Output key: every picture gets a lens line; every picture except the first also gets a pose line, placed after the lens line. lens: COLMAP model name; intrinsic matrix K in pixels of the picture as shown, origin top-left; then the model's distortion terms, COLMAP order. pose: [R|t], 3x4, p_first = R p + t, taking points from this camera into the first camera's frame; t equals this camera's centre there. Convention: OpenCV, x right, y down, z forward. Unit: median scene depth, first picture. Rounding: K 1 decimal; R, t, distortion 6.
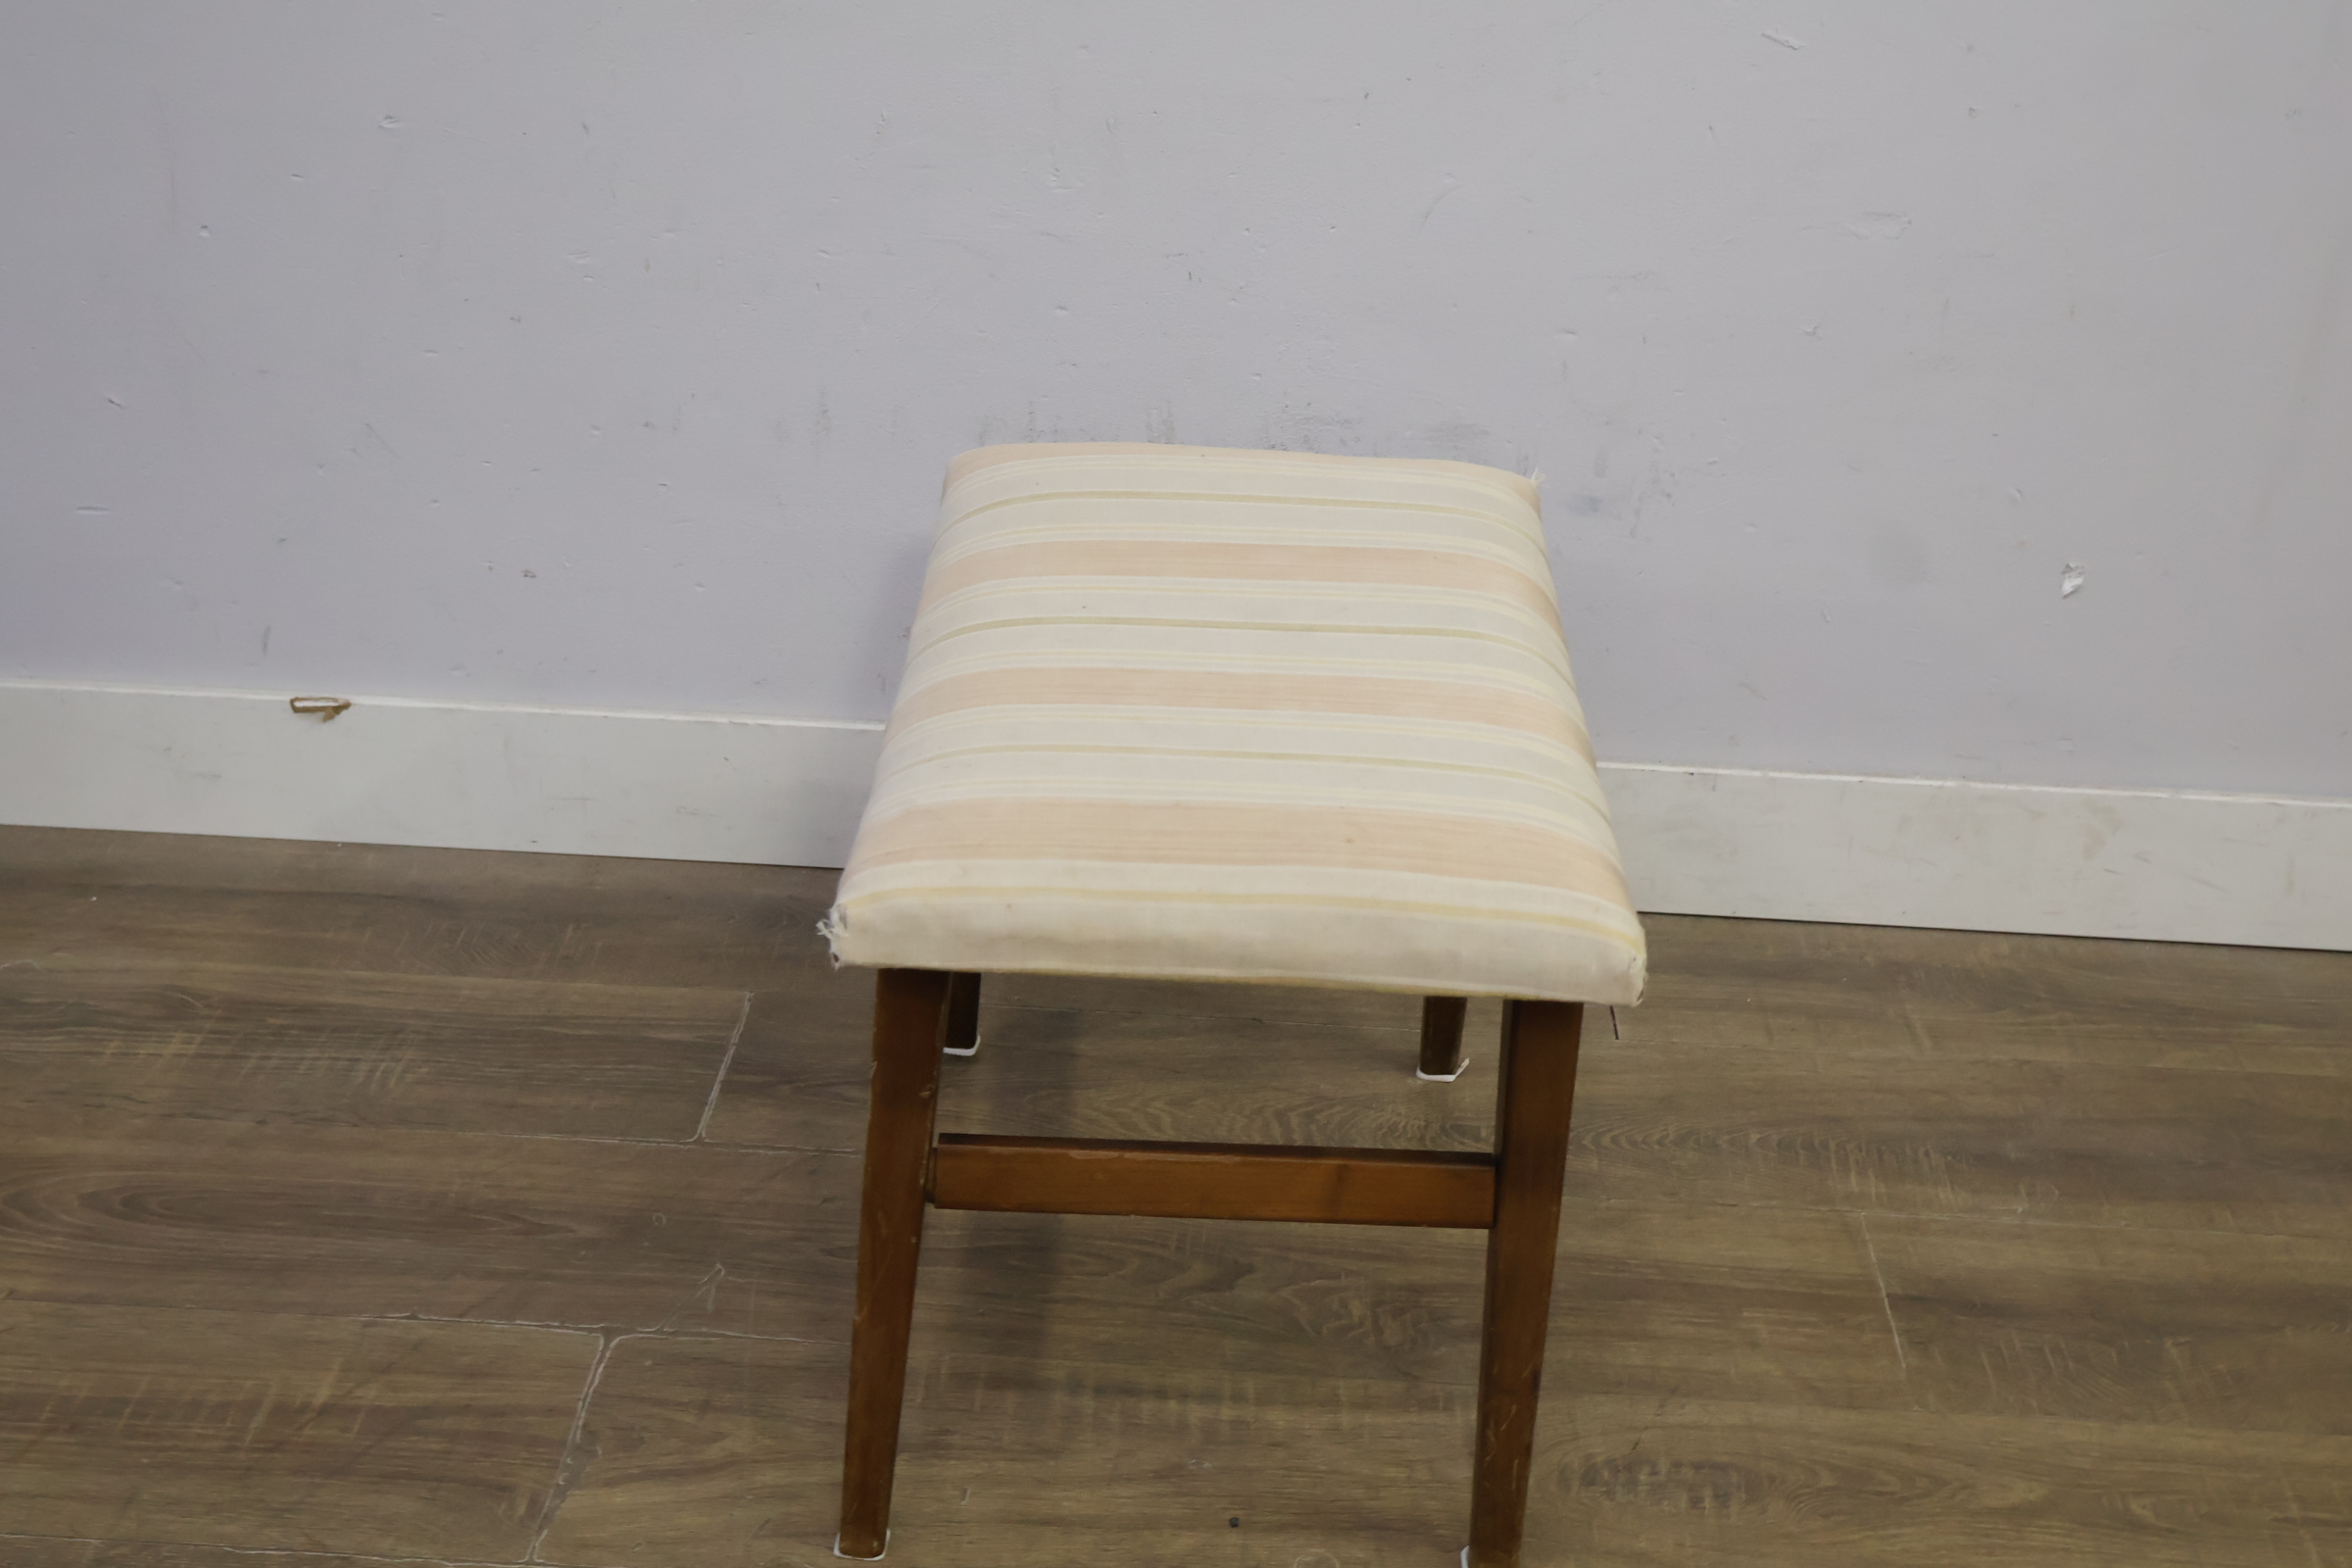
lens RADIAL K [[2889.6, 0, 1179.8], [0, 2889.6, 783.8], [0, 0, 1]] dist [-0.001012, 0.000000]
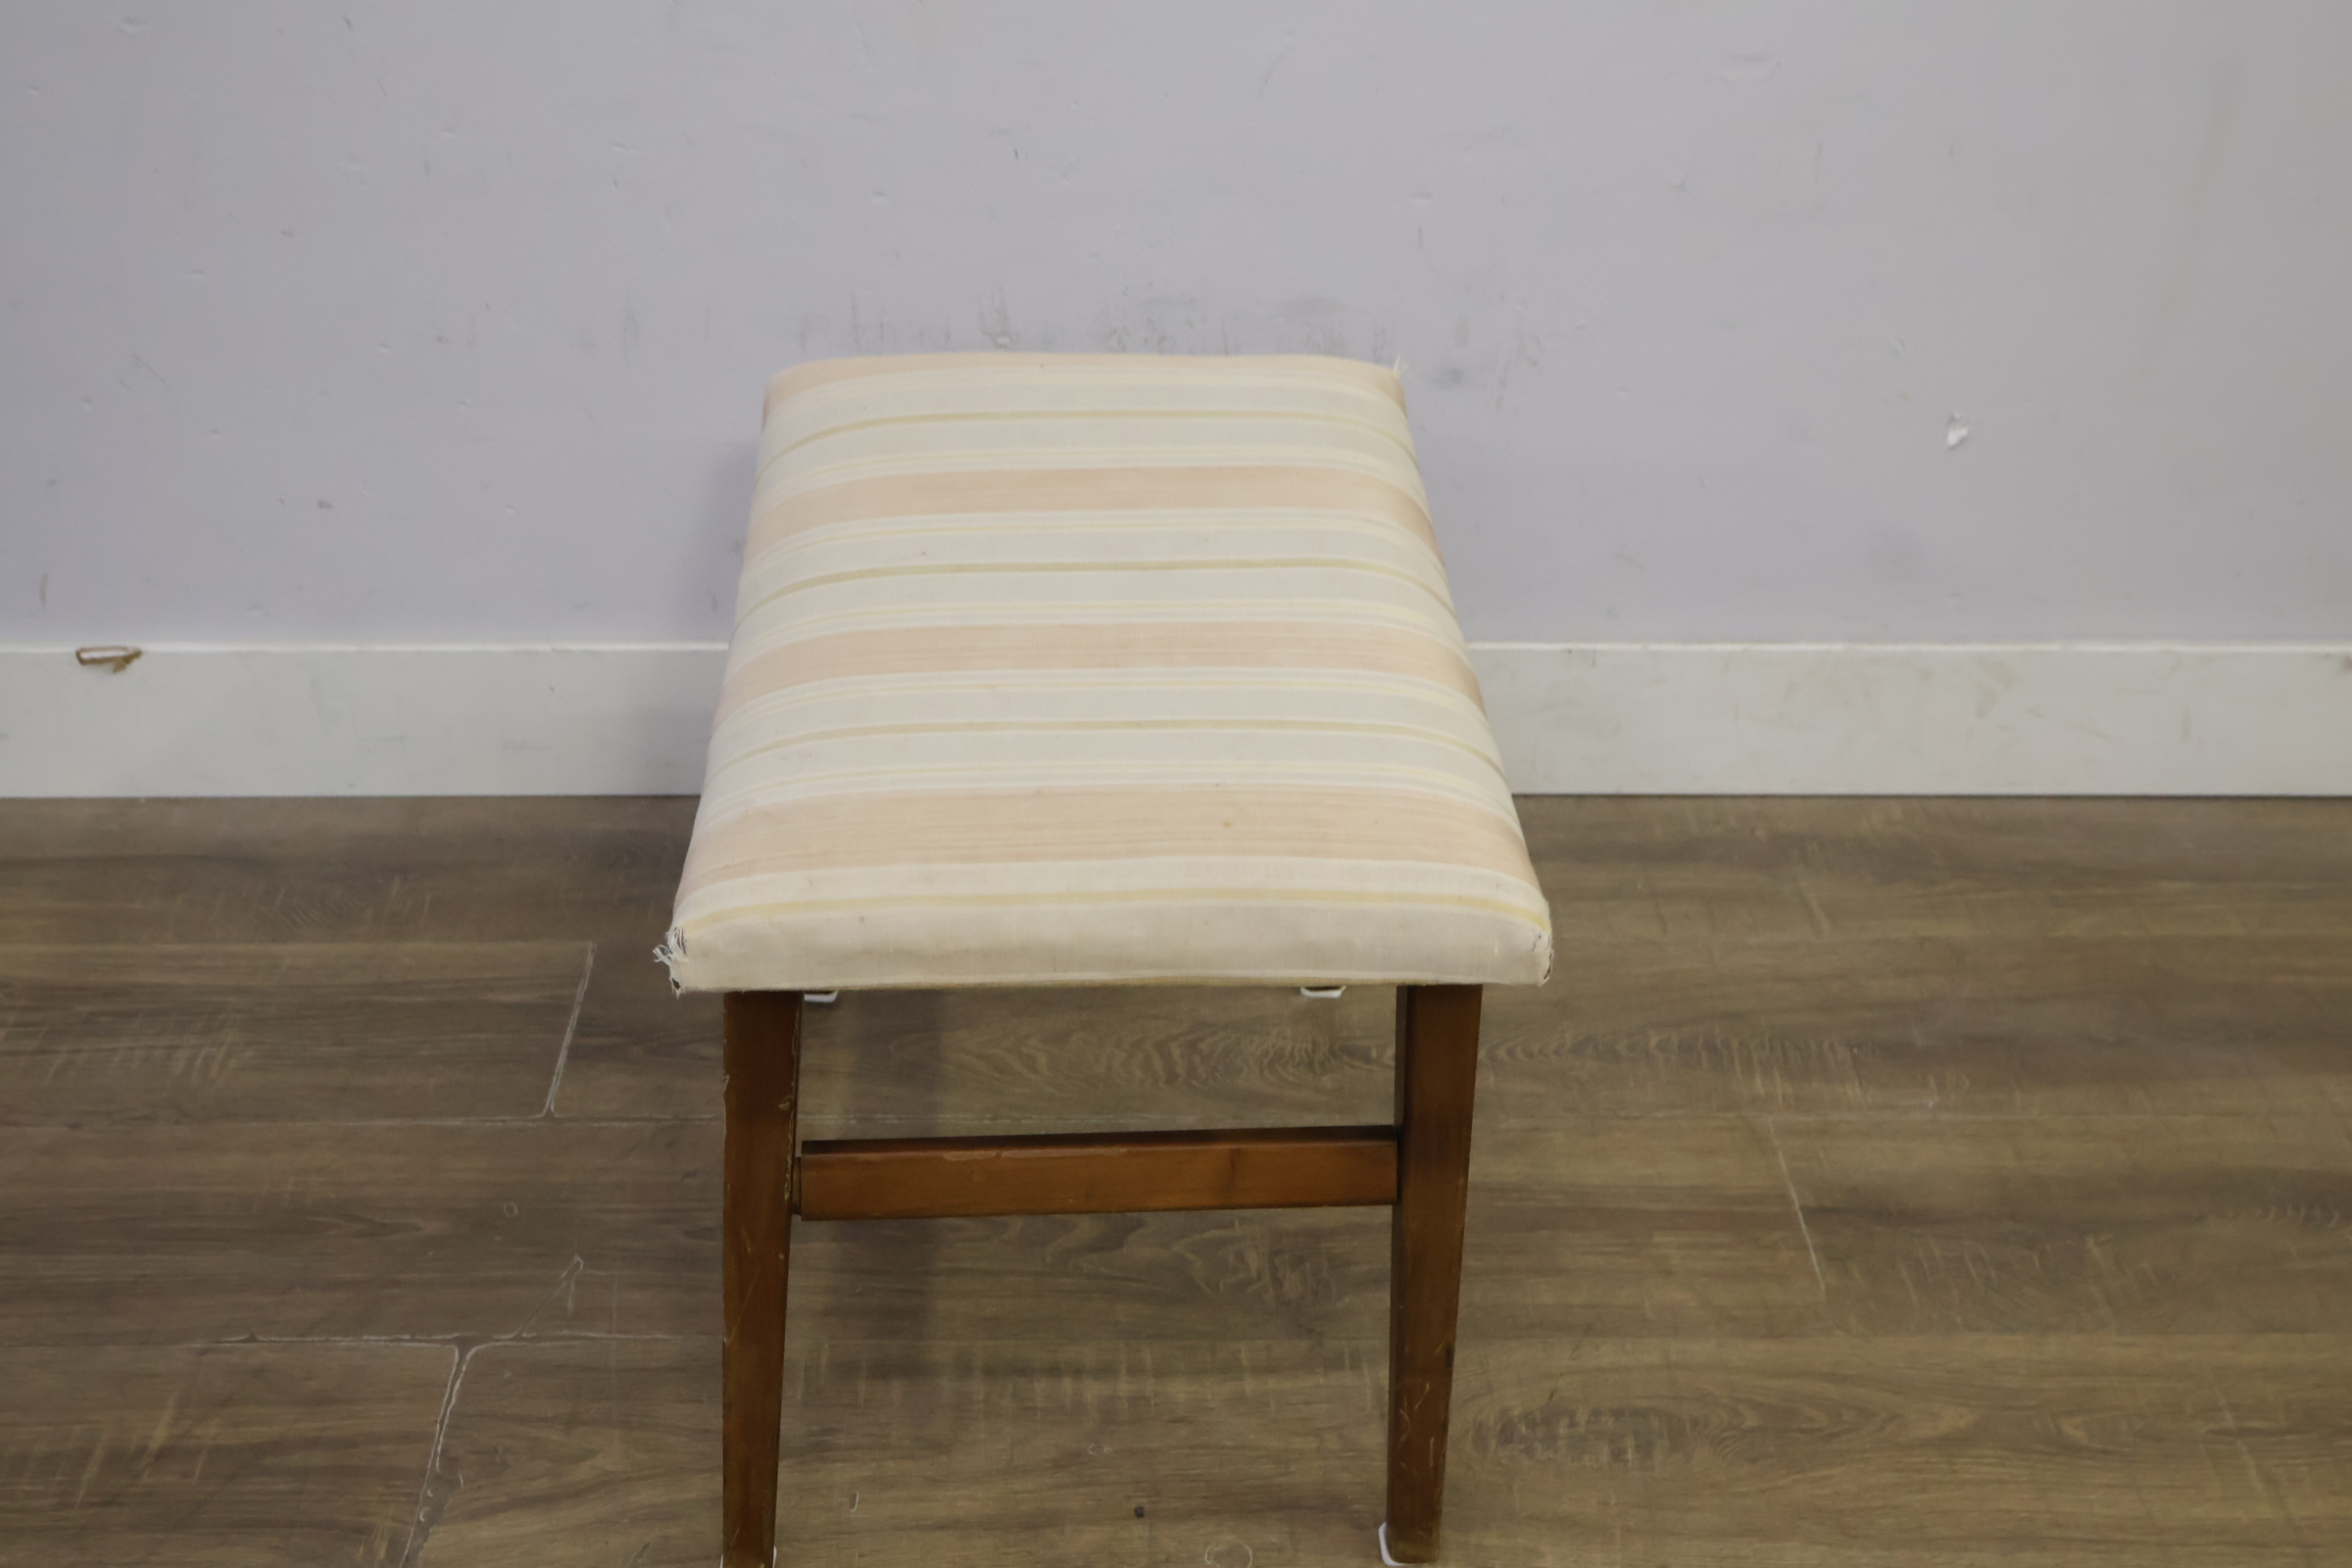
lens RADIAL K [[2889.6, 0, 1176.5], [0, 2889.6, 788.1], [0, 0, 1]] dist [-0.001012, 0.000000]
pose [[0.997304, -0.056011, 0.047410, -0.000605], [0.052103, 0.995433, 0.079991, -0.050510], [-0.051674, -0.077305, 0.995667, 0.062304]]
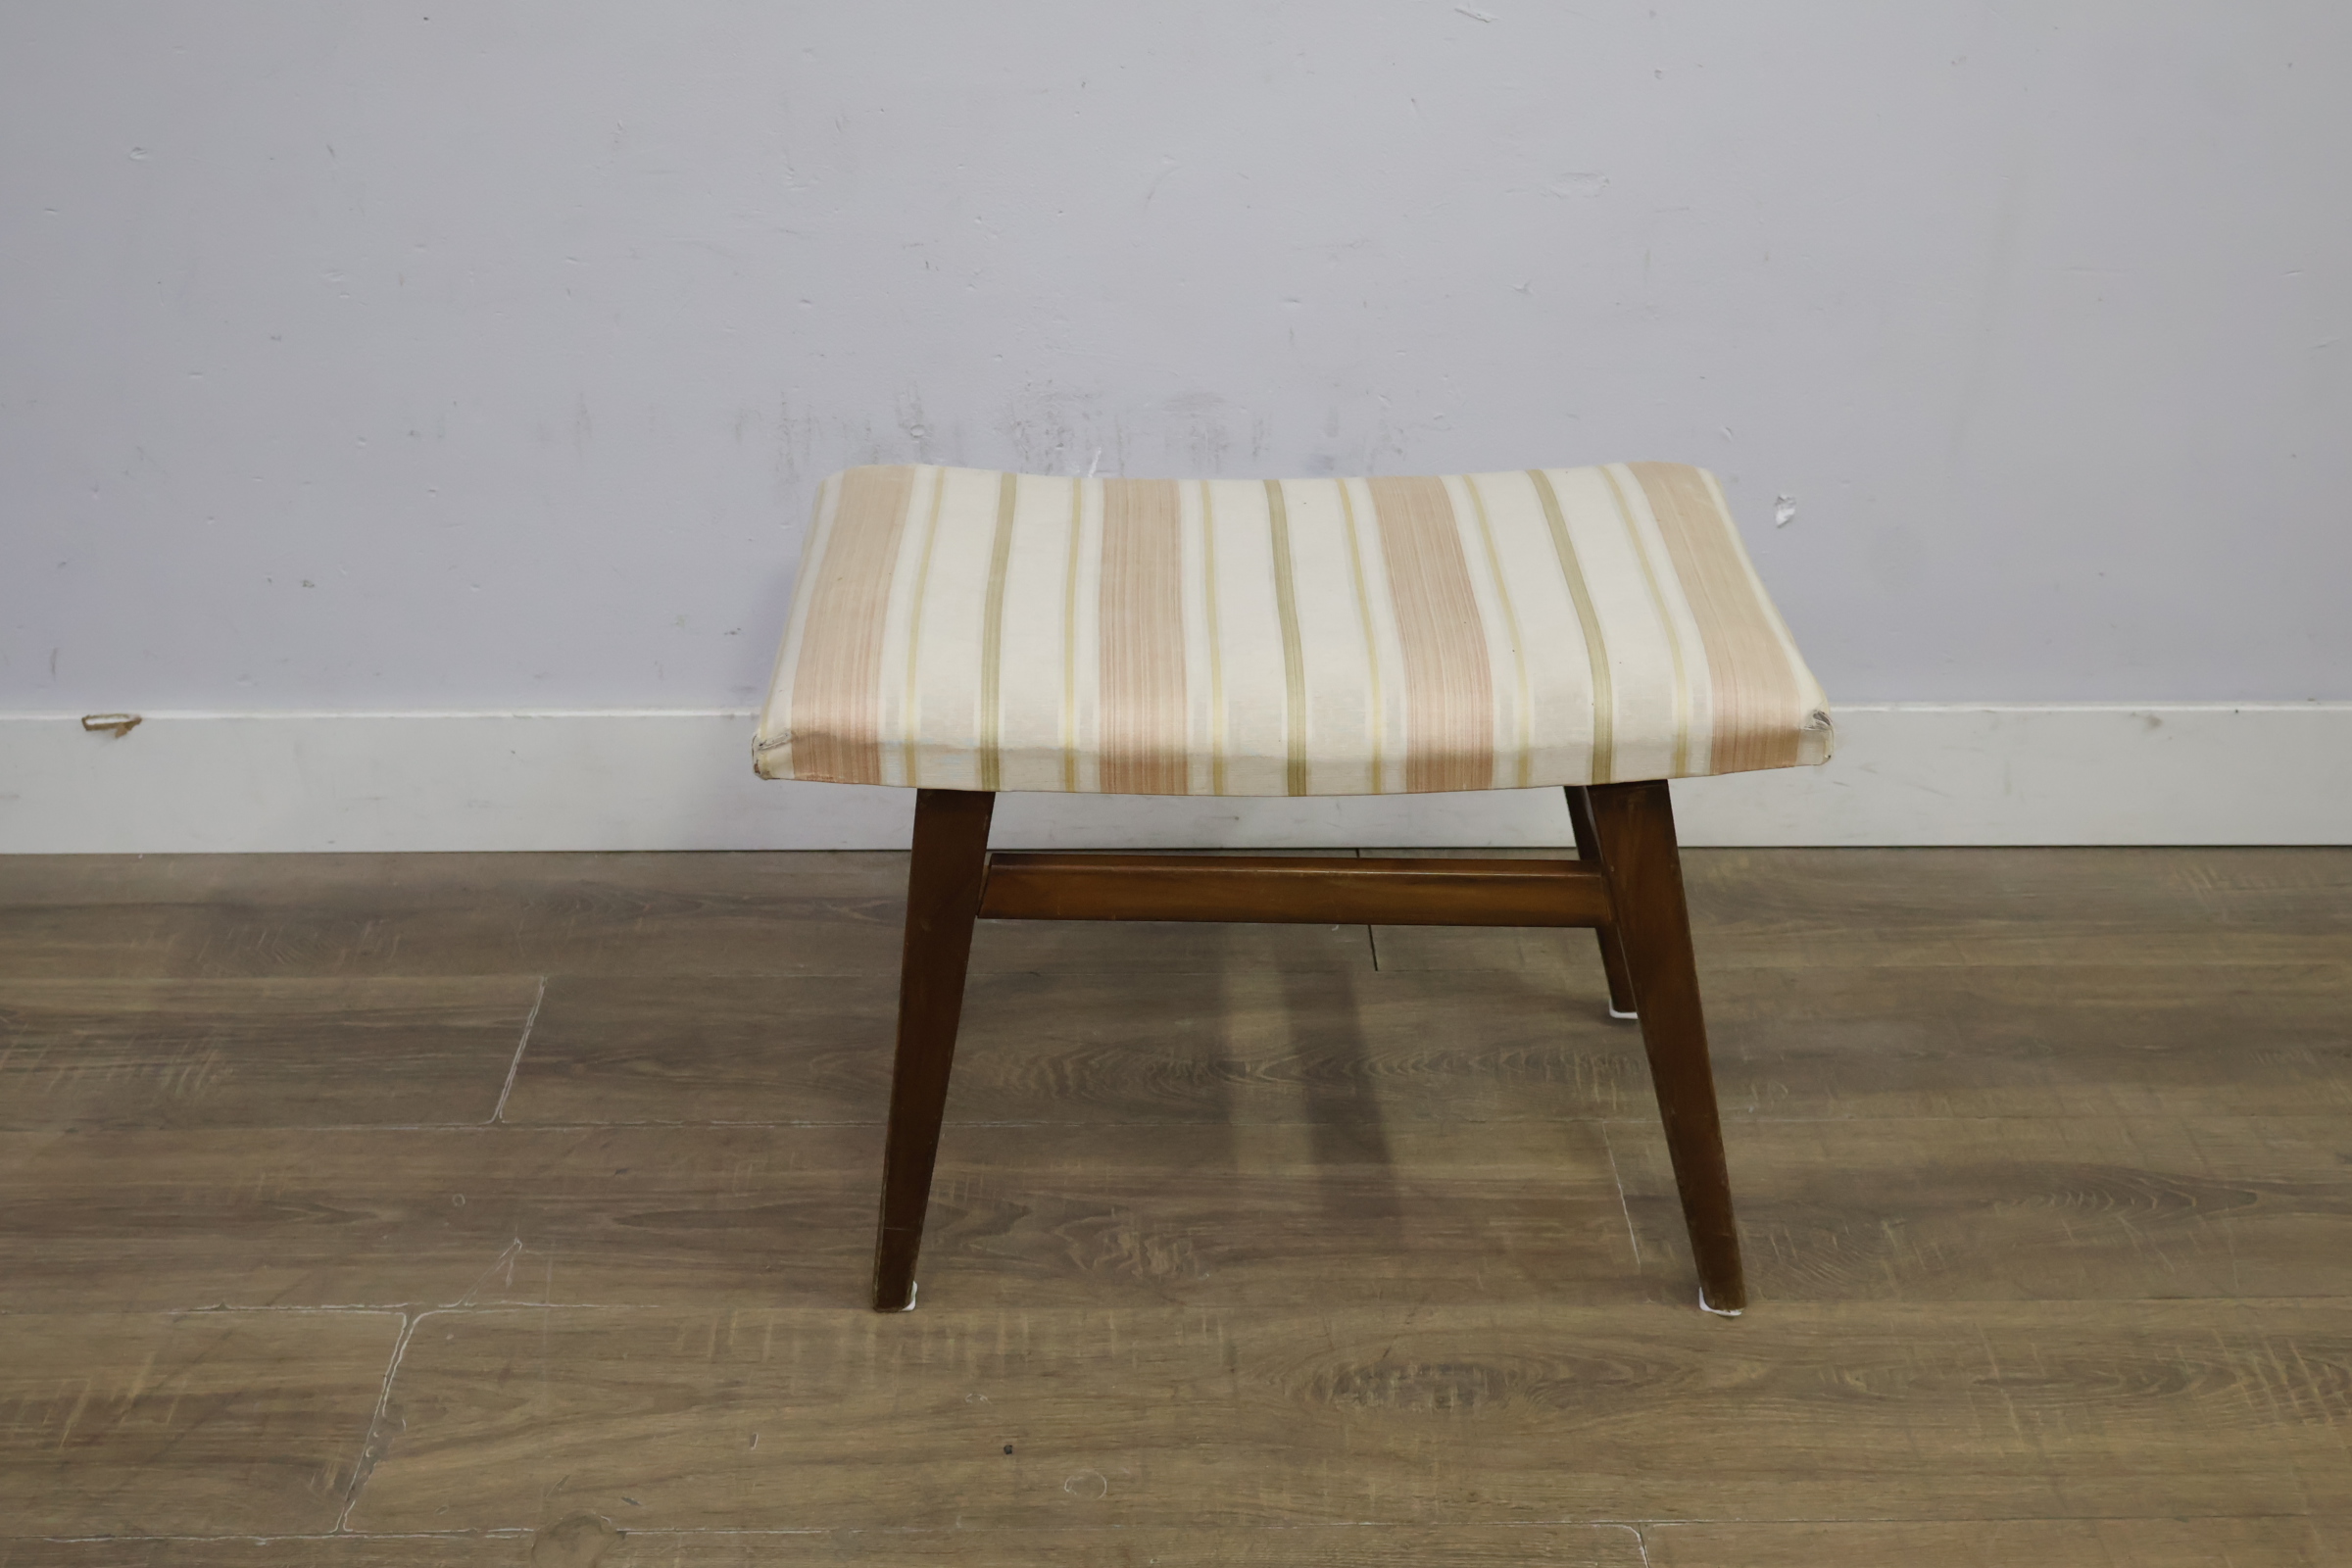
lens RADIAL K [[2889.6, 0, 1177.5], [0, 2889.6, 780.7], [0, 0, 1]] dist [-0.001012, 0.000000]
pose [[0.997426, -0.057634, 0.042646, 0.043867], [0.056790, 0.998171, 0.020742, -0.007659], [-0.043764, -0.018267, 0.998875, -0.053547]]
